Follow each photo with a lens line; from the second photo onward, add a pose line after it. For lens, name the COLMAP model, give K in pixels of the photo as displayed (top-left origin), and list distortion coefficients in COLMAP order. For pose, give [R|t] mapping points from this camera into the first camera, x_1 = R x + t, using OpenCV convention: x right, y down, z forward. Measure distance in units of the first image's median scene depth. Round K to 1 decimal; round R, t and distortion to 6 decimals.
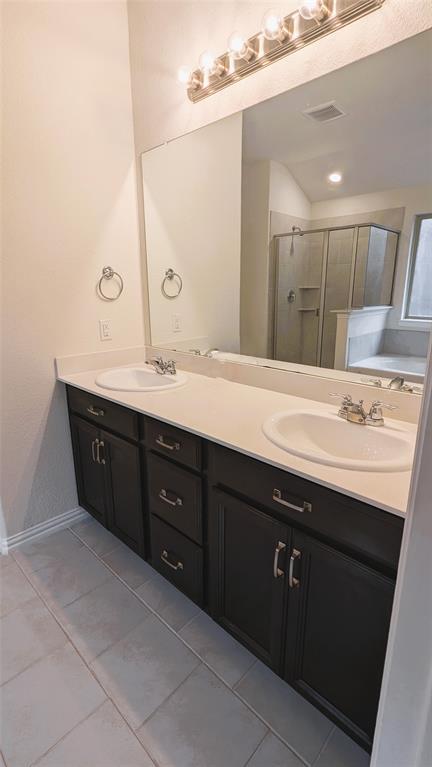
lens RADIAL K [[352.7, 0, 216.0], [0, 352.7, 383.5], [0, 0, 1]] dist [-0.002538, -0.000298]
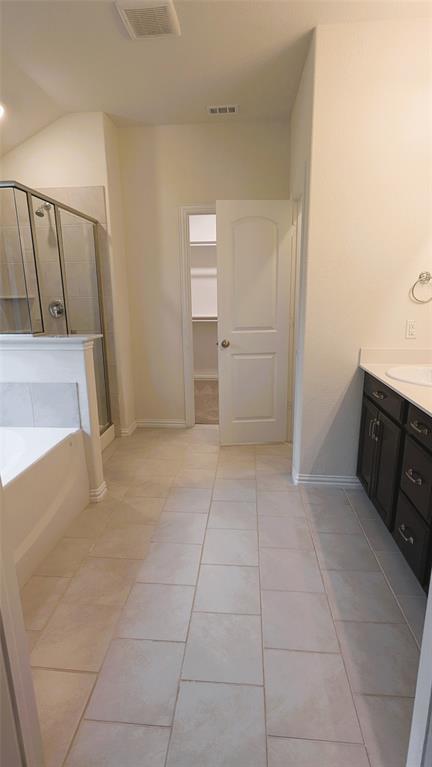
lens RADIAL K [[388.7, 0, 216.0], [0, 388.7, 383.5], [0, 0, 1]] dist [0.051951, -0.000333]
pose [[0.621291, 0.181662, -0.762231, 0.322922], [-0.196171, 0.977837, 0.073149, 0.050815], [0.758627, 0.104081, 0.643158, -0.279492]]
